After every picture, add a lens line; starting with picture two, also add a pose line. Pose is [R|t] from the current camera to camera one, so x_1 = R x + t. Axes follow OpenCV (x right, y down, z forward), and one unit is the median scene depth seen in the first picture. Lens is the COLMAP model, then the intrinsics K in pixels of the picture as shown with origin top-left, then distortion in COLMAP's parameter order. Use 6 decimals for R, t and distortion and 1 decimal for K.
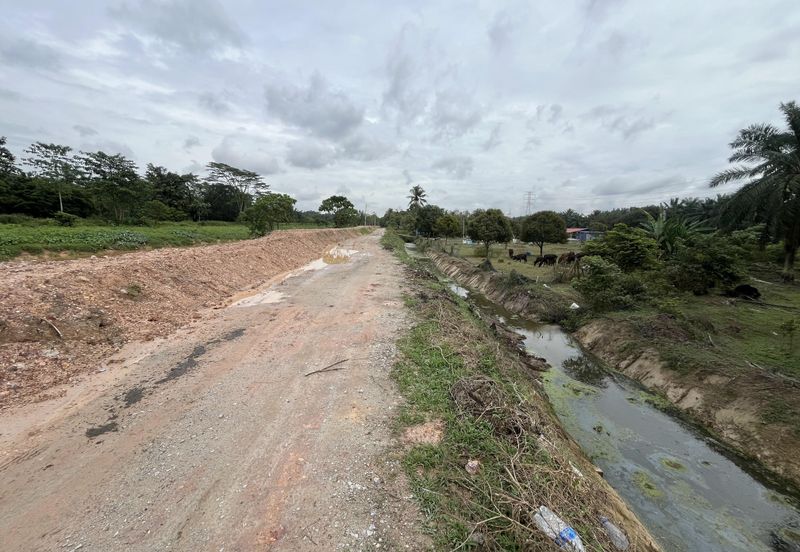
lens RADIAL K [[324.3, 0, 398.1], [0, 324.3, 274.8], [0, 0, 1]] dist [-0.004073, 0.000109]
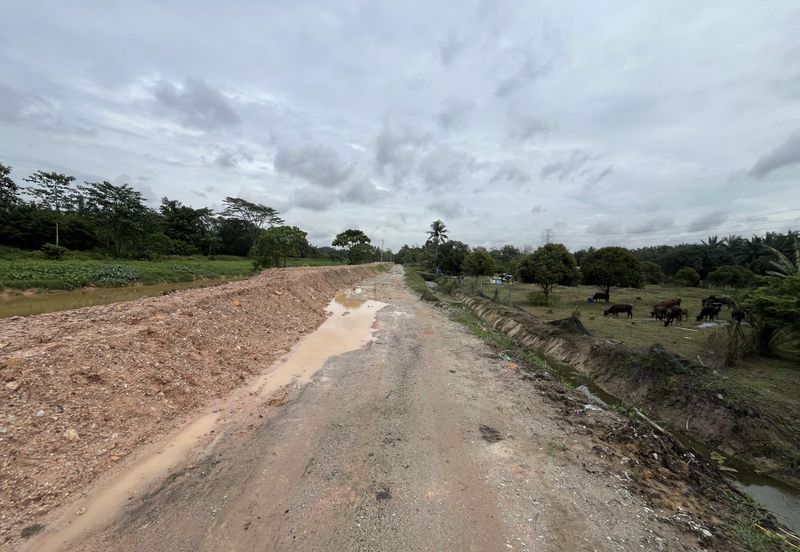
lens RADIAL K [[324.3, 0, 398.1], [0, 324.3, 274.8], [0, 0, 1]] dist [-0.004073, 0.000109]
pose [[0.999102, 0.012120, -0.040608, -0.019841], [-0.016537, 0.993763, -0.110275, -0.016705], [0.039018, 0.110848, 0.993071, 0.100570]]
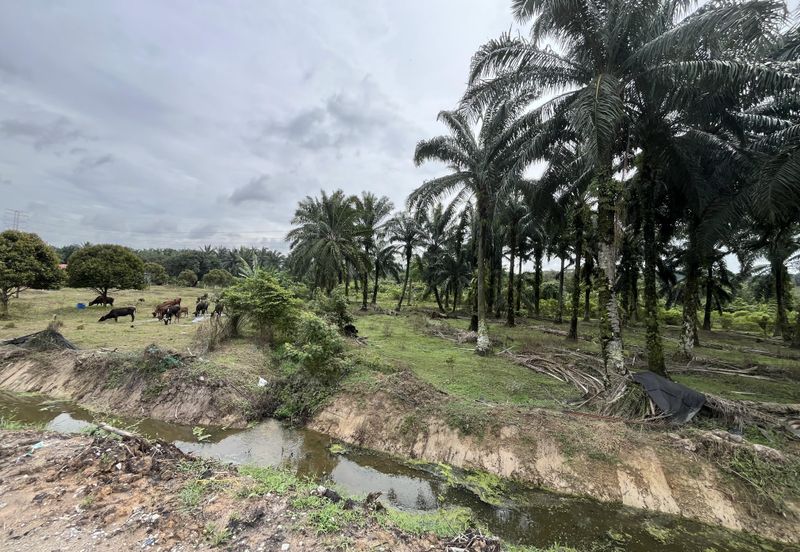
lens RADIAL K [[324.3, 0, 398.1], [0, 324.3, 274.8], [0, 0, 1]] dist [-0.004073, 0.000109]
pose [[0.302630, 0.026951, 0.952727, -0.016537], [0.090775, 0.994241, -0.056960, -0.016638], [-0.948776, 0.103721, 0.298440, 0.099156]]
